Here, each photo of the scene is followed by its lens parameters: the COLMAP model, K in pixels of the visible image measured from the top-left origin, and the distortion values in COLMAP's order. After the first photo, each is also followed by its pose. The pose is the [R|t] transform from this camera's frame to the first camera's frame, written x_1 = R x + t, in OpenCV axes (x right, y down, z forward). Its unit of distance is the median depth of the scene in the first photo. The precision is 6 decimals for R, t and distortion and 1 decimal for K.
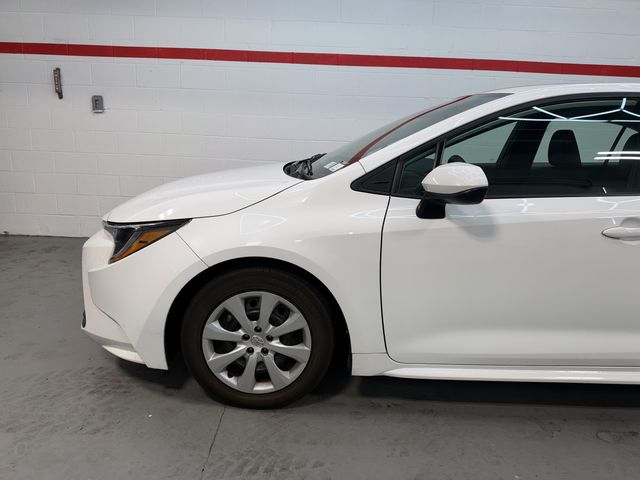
lens RADIAL K [[451.1, 0, 320.0], [0, 451.1, 240.0], [0, 0, 1]] dist [0.083971, -0.137456]
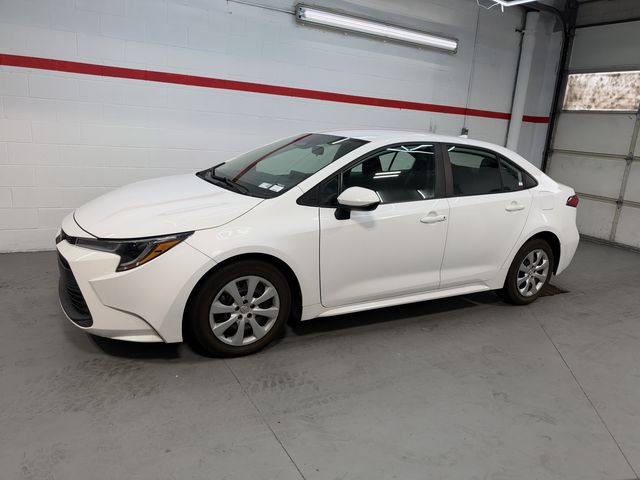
lens RADIAL K [[451.1, 0, 320.0], [0, 451.1, 240.0], [0, 0, 1]] dist [0.083971, -0.137456]
pose [[0.865172, -0.094870, 0.492420, -0.632281], [0.071322, 0.995239, 0.066432, -0.084241], [-0.496378, -0.022354, 0.867819, -0.398835]]
